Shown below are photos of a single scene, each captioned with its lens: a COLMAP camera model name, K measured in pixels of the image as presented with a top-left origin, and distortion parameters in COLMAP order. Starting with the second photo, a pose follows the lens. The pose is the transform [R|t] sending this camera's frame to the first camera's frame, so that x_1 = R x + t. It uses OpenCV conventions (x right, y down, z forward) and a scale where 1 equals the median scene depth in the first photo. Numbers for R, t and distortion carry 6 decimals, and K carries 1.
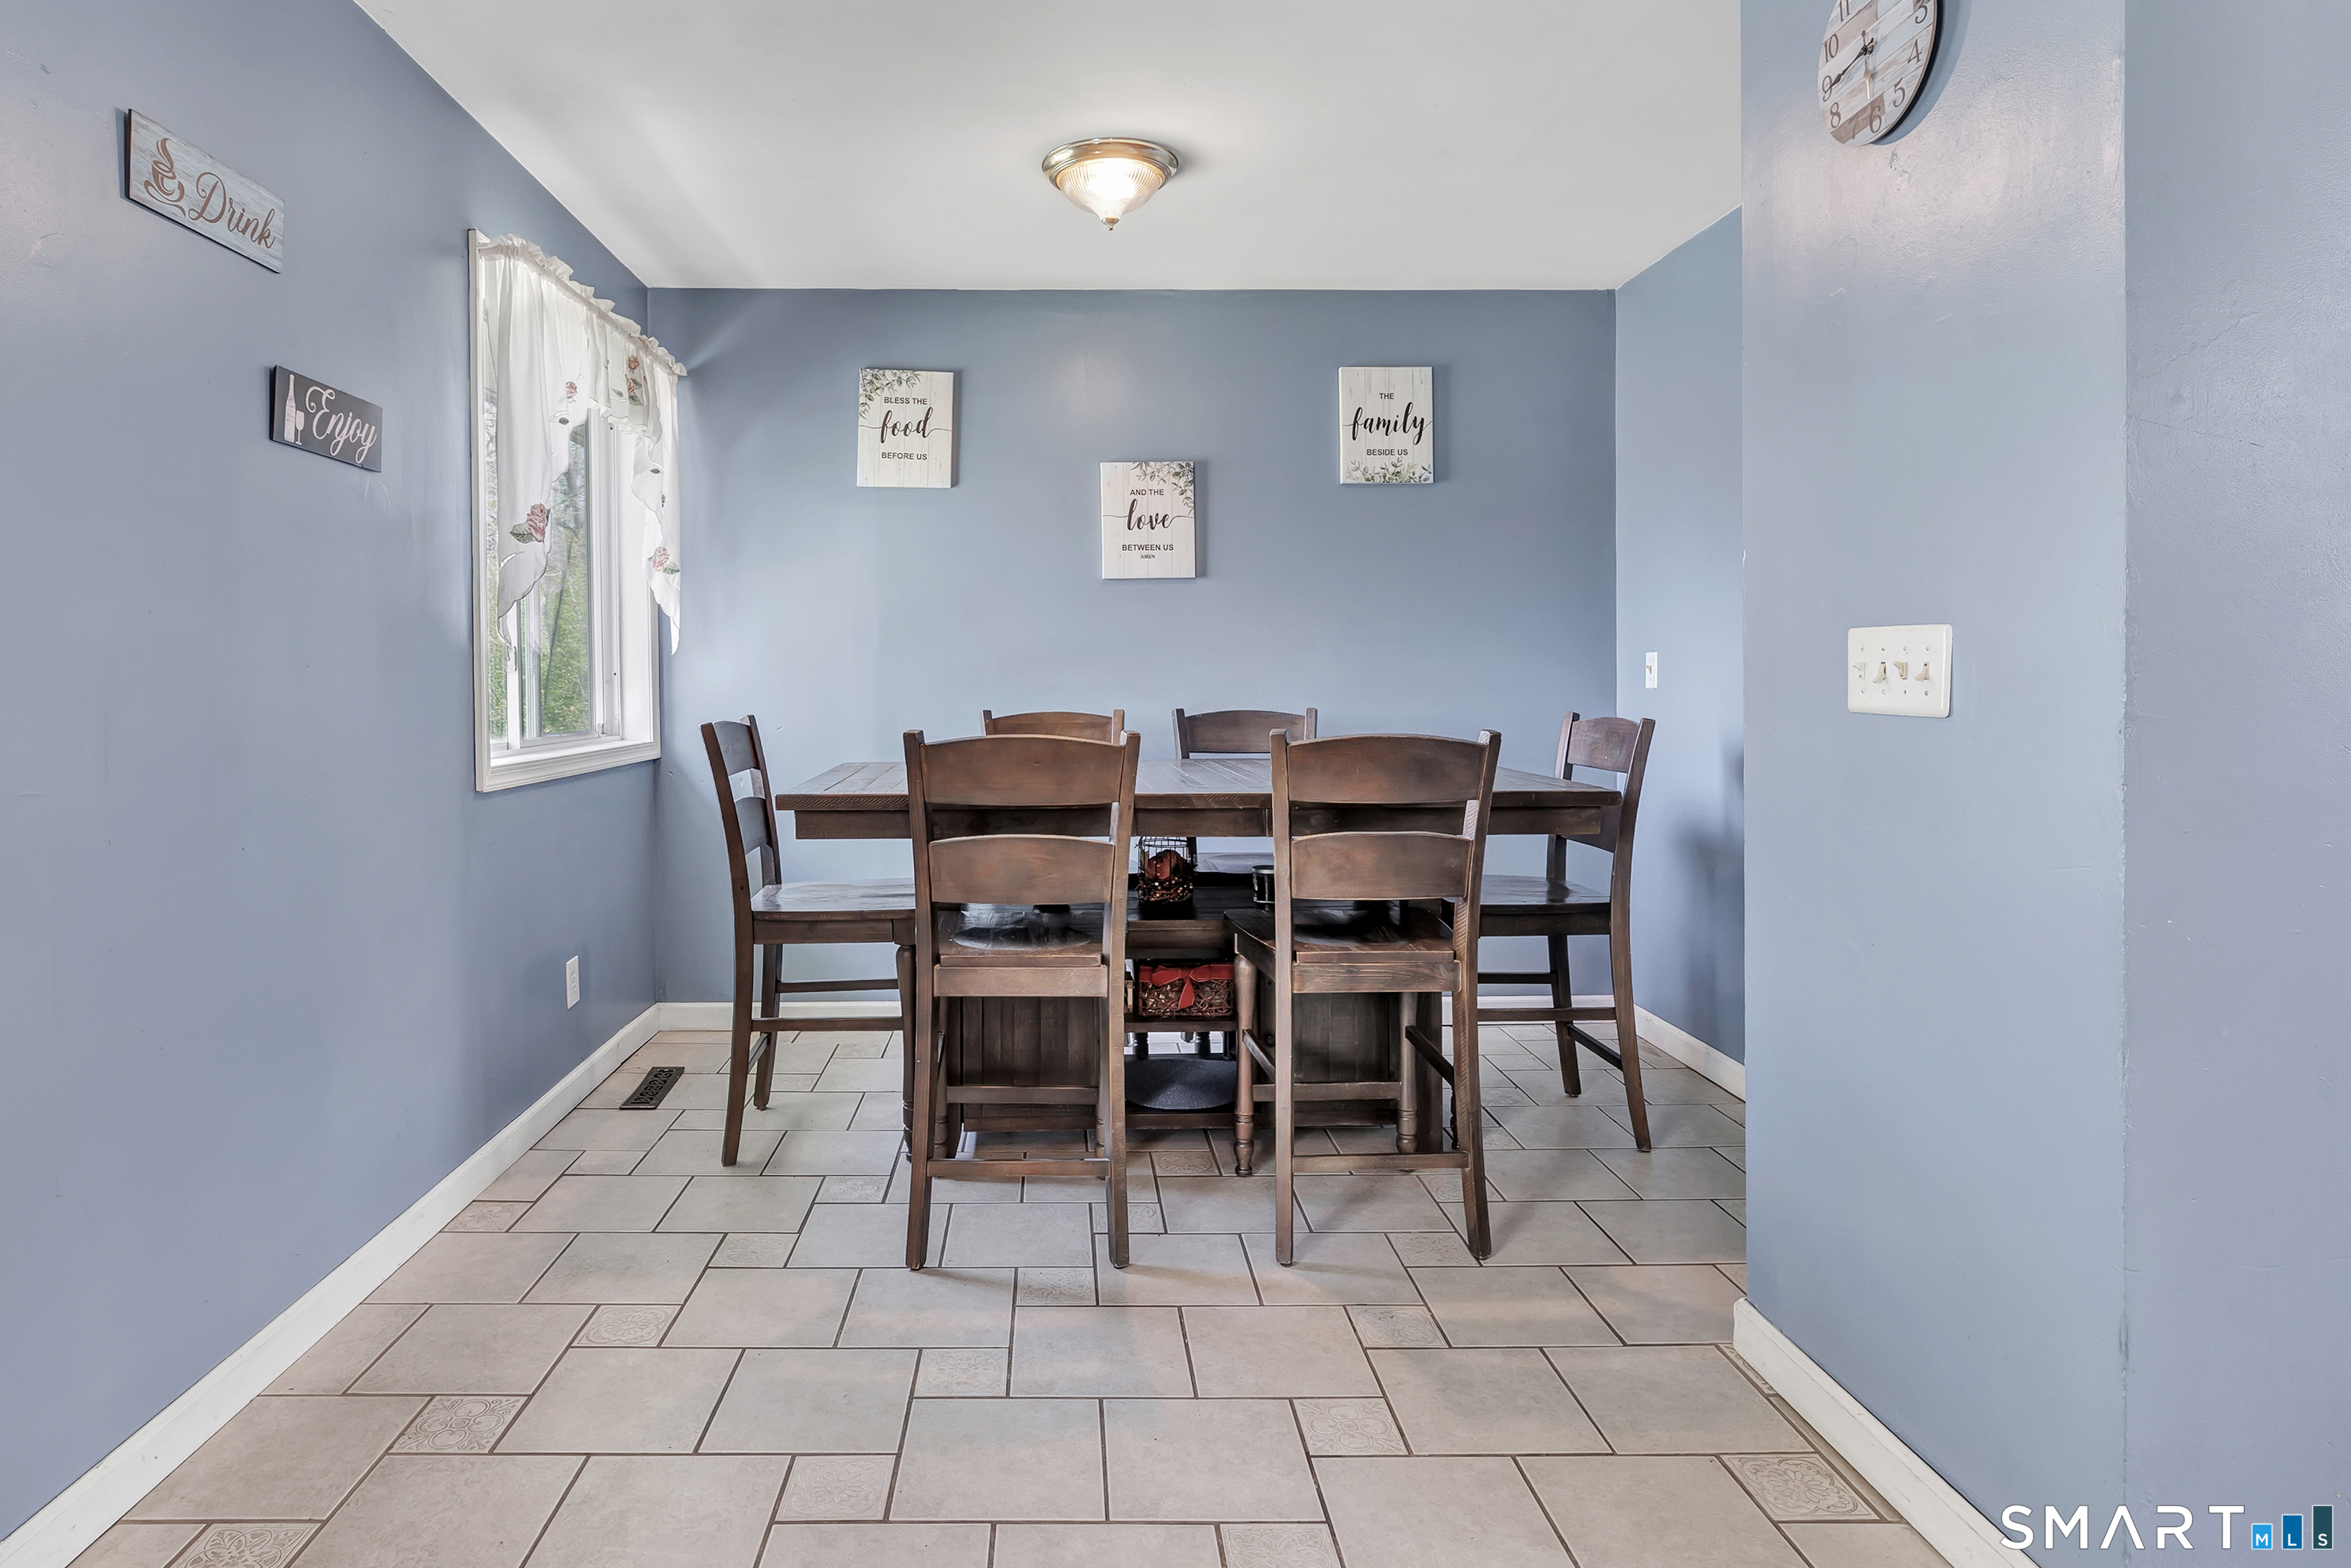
lens RADIAL K [[1324.0, 0, 1036.5], [0, 1324.0, 688.5], [0, 0, 1]] dist [-0.001755, 0.000080]
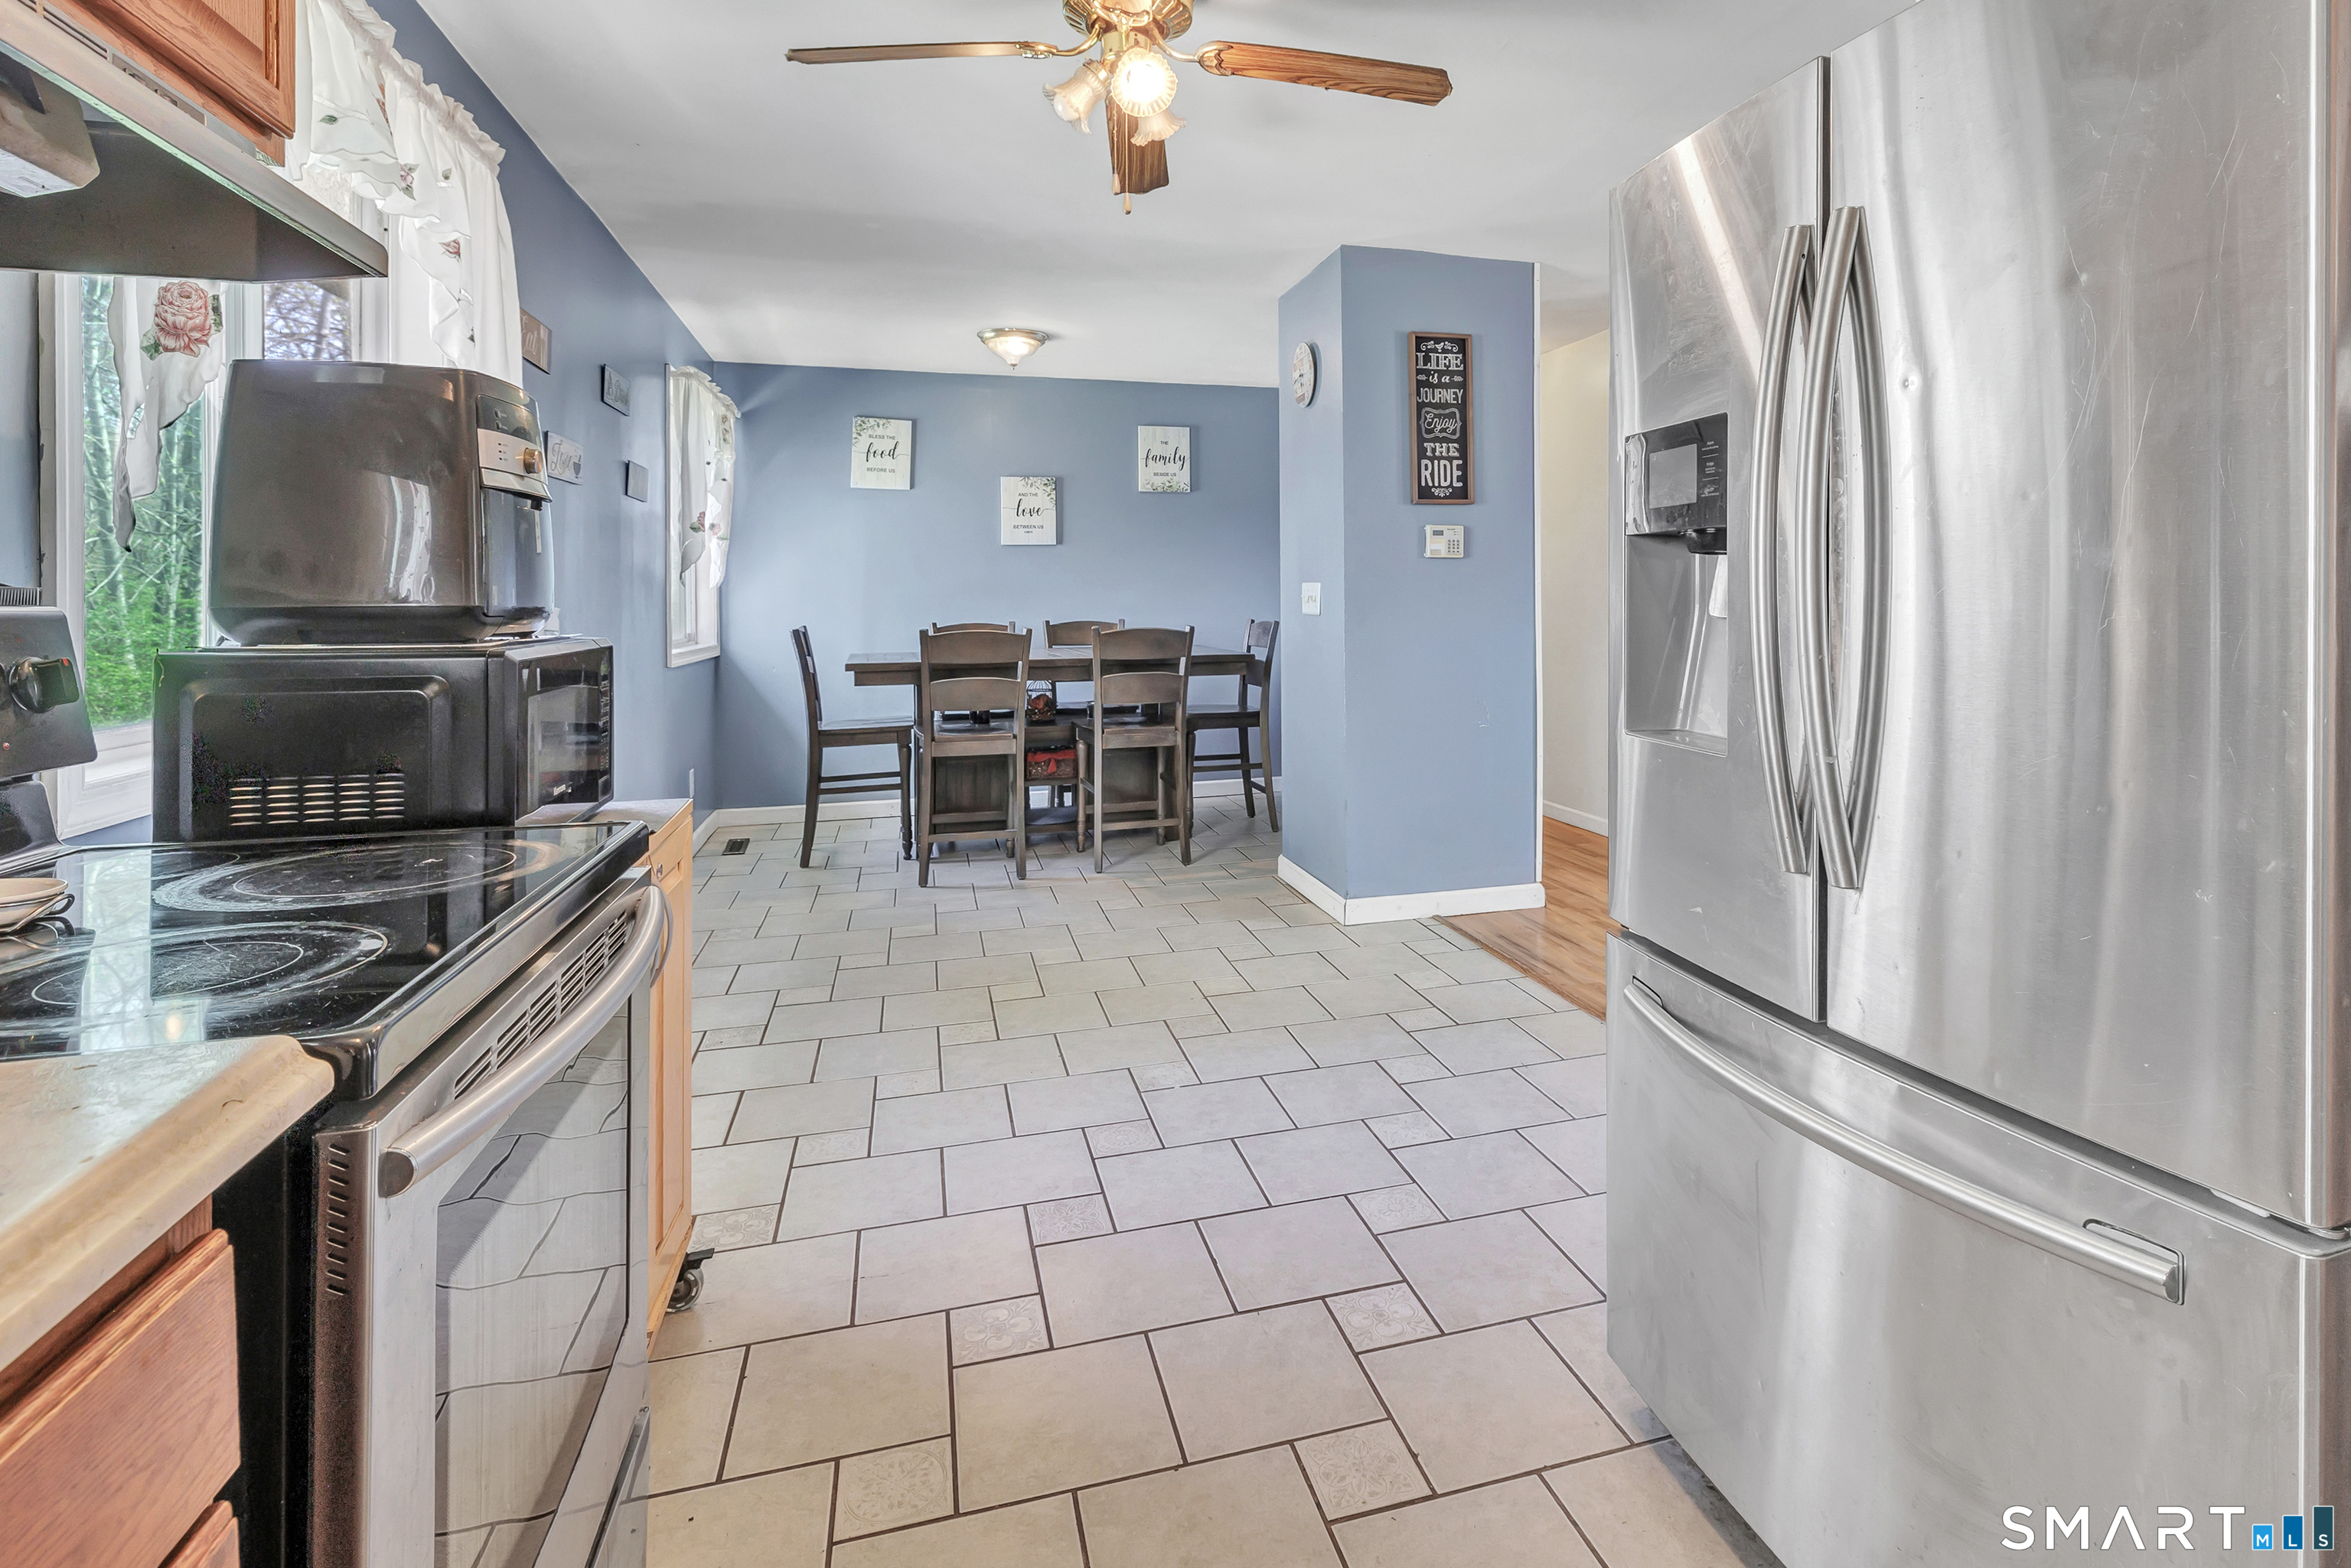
lens RADIAL K [[1277.9, 0, 1241.3], [0, 1277.9, 546.1], [0, 0, 1]] dist [-0.001331, -0.000242]
pose [[0.964870, 0.006600, 0.262646, -0.087134], [0.006970, 0.998690, -0.050699, 0.004530], [-0.262636, 0.050749, 0.963559, -0.687325]]
